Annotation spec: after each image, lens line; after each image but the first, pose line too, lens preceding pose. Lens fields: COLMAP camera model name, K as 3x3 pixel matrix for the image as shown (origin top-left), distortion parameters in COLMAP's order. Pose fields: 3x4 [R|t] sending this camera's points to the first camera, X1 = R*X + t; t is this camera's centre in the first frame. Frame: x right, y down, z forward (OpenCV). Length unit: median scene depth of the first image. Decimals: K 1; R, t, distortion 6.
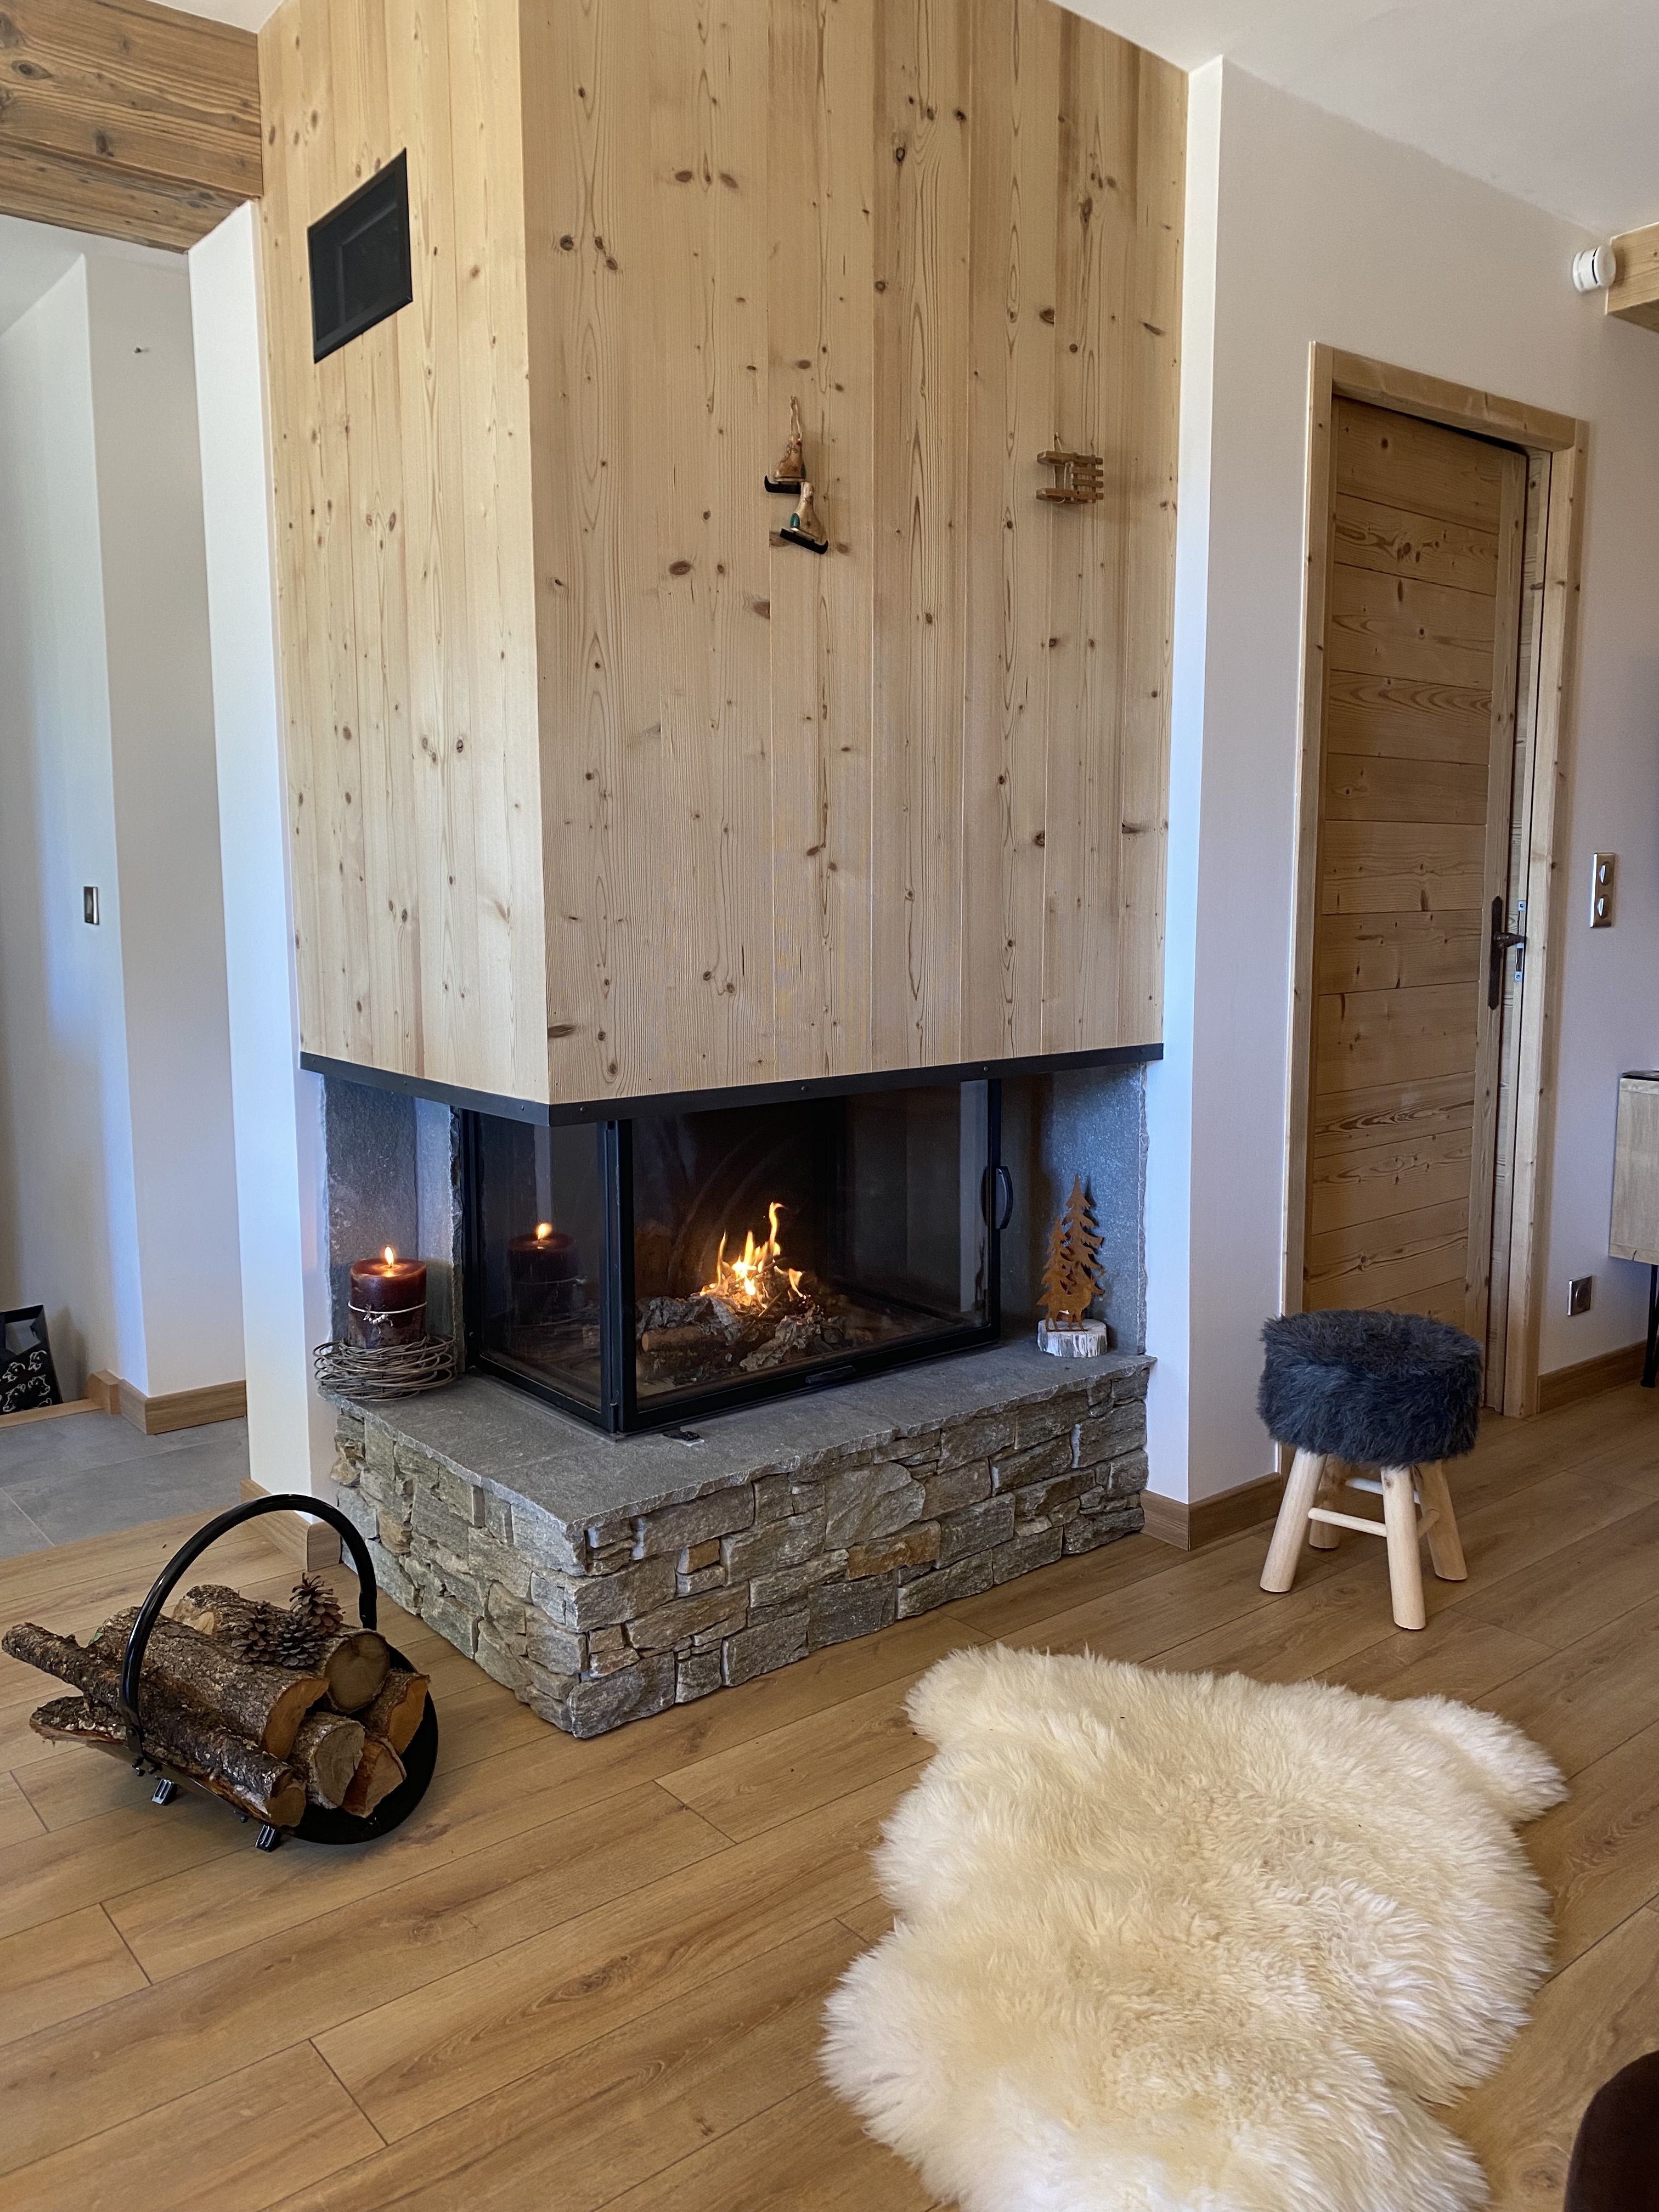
lens RADIAL K [[1693.9, 0, 831.3], [0, 1693.9, 1086.0], [0, 0, 1]] dist [0.050875, -0.062941]
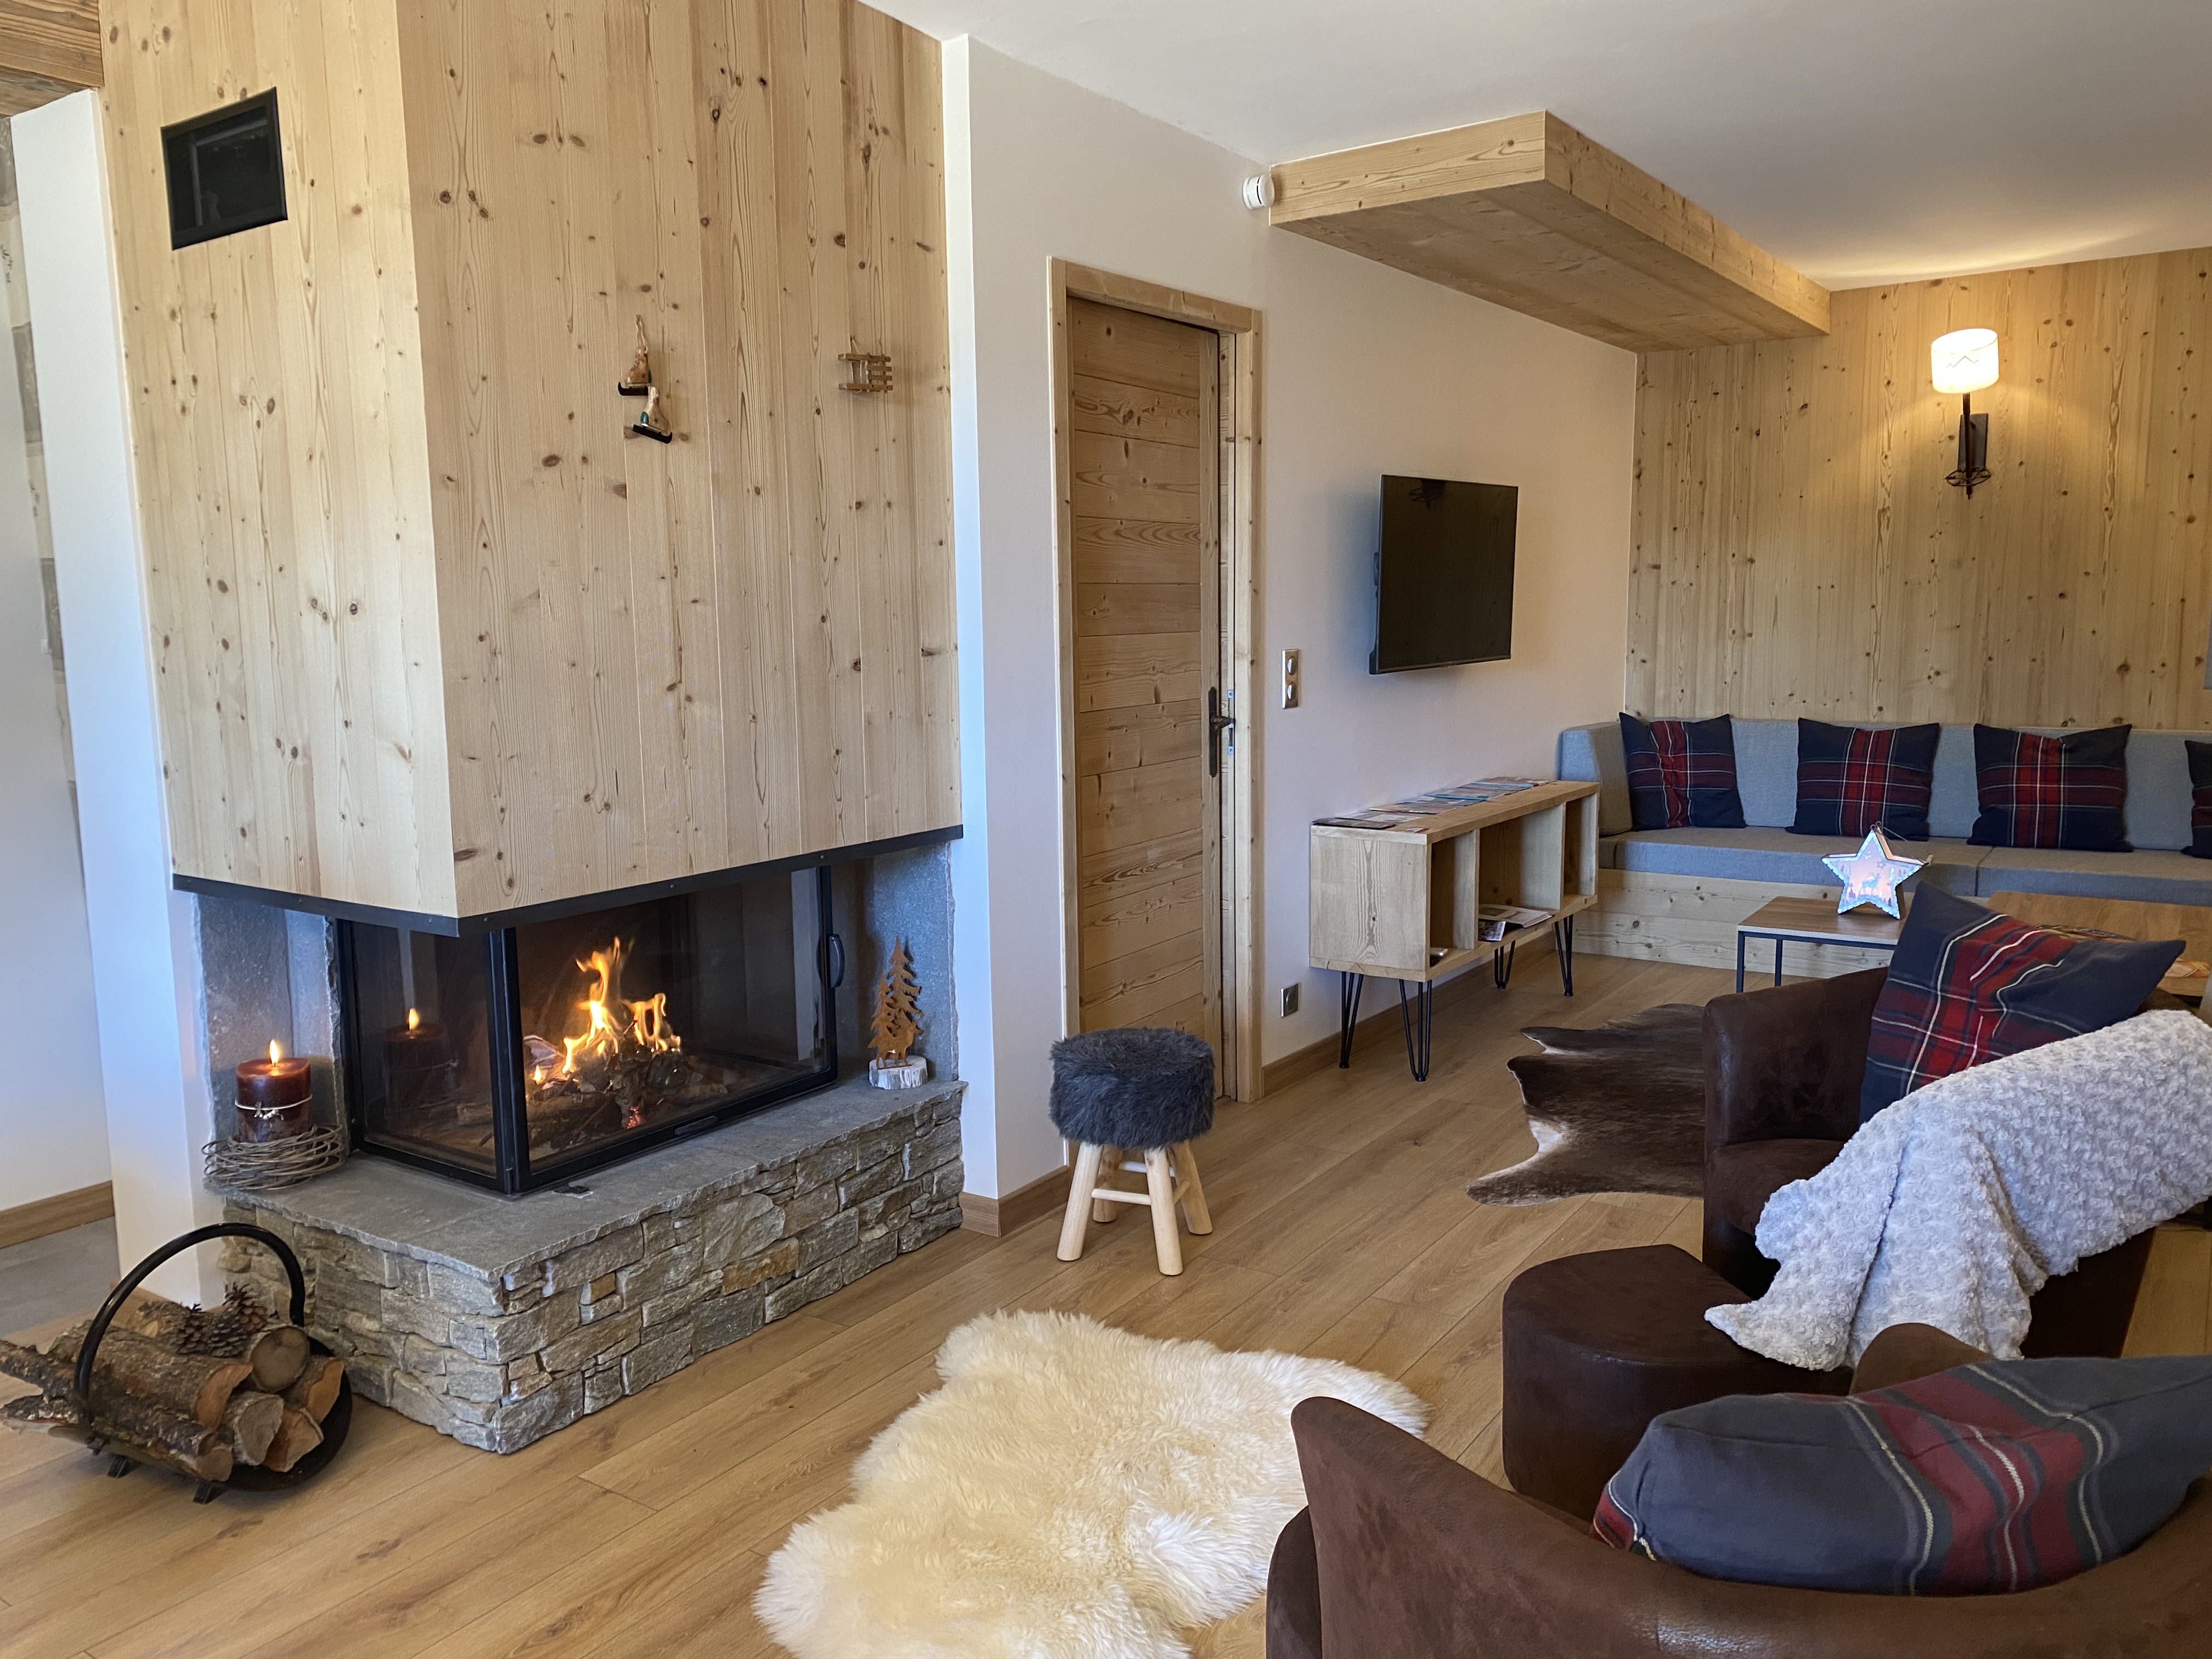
lens RADIAL K [[1693.9, 0, 1101.1], [0, 1693.9, 814.5], [0, 0, 1]] dist [0.050875, -0.062941]
pose [[0.956793, -0.047363, 0.286886, -0.063619], [0.047563, 0.998849, 0.006277, -0.038900], [-0.286853, 0.007639, 0.957944, -0.217004]]
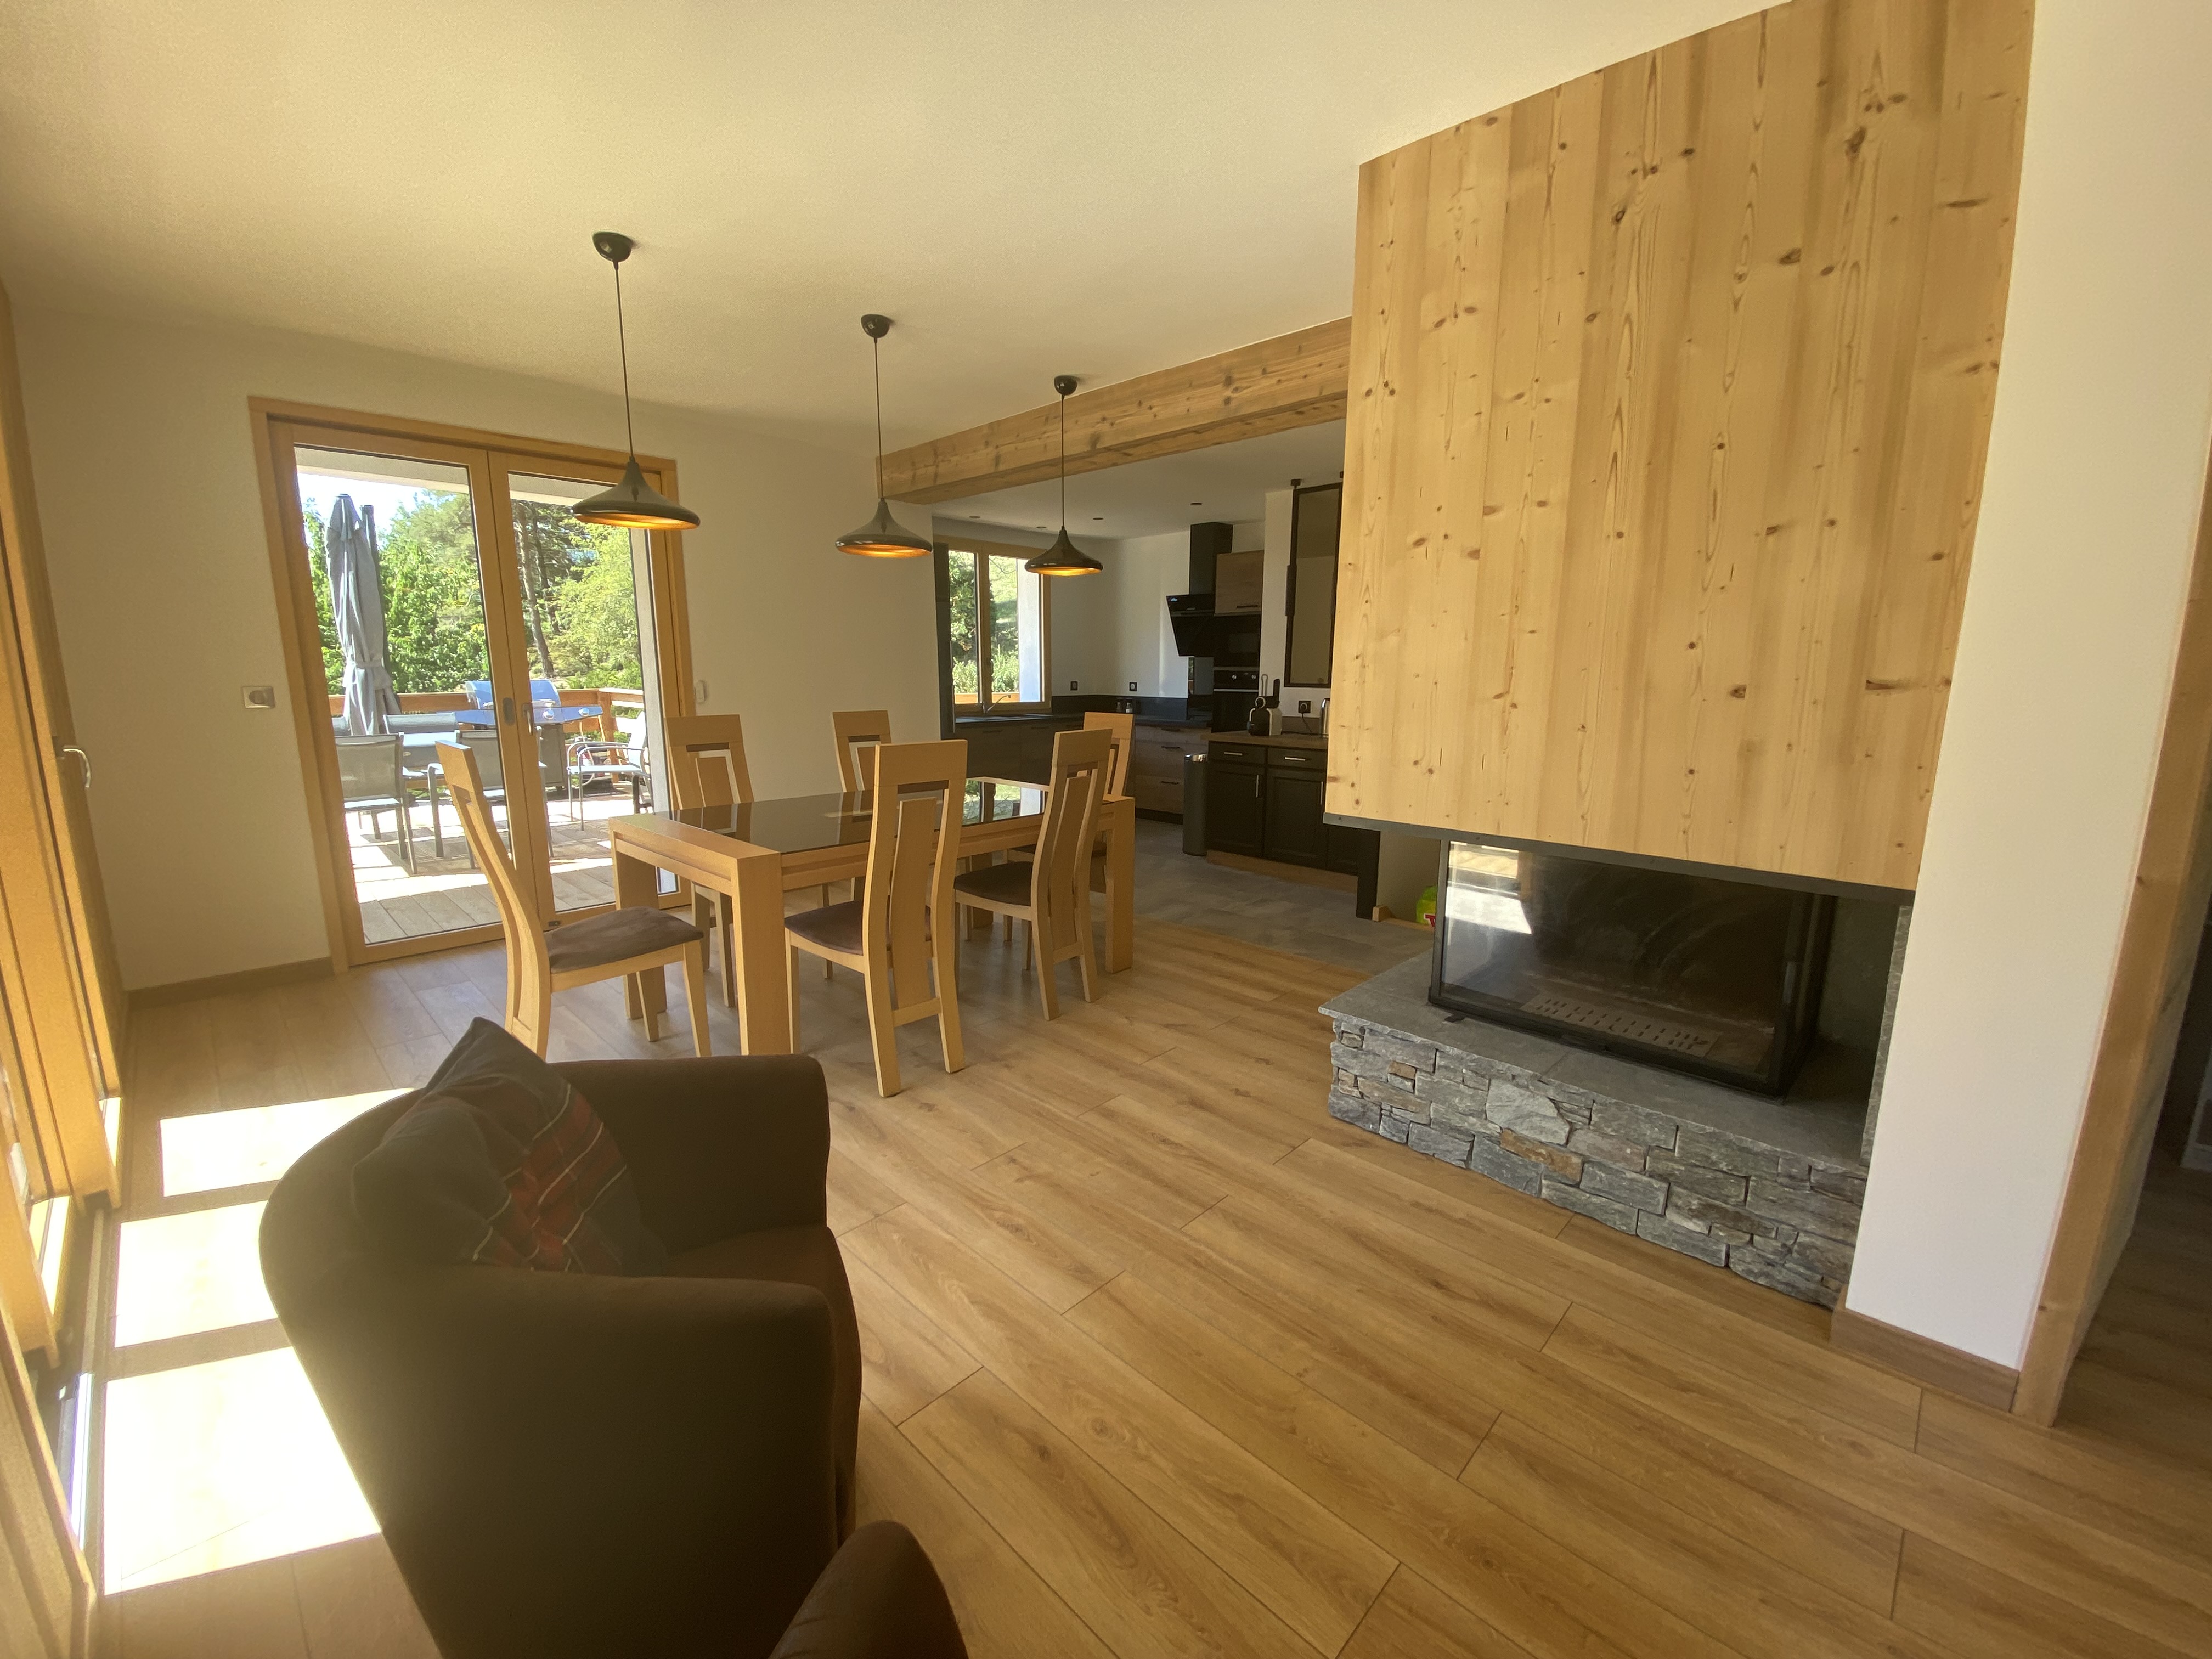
lens RADIAL K [[882.5, 0, 1106.0], [0, 882.5, 829.5], [0, 0, 1]] dist [0.000203, -0.014796]
pose [[0.108260, 0.186404, -0.976490, 0.738961], [-0.127605, 0.976744, 0.172305, -0.102705], [0.985899, 0.105952, 0.129529, 0.488283]]
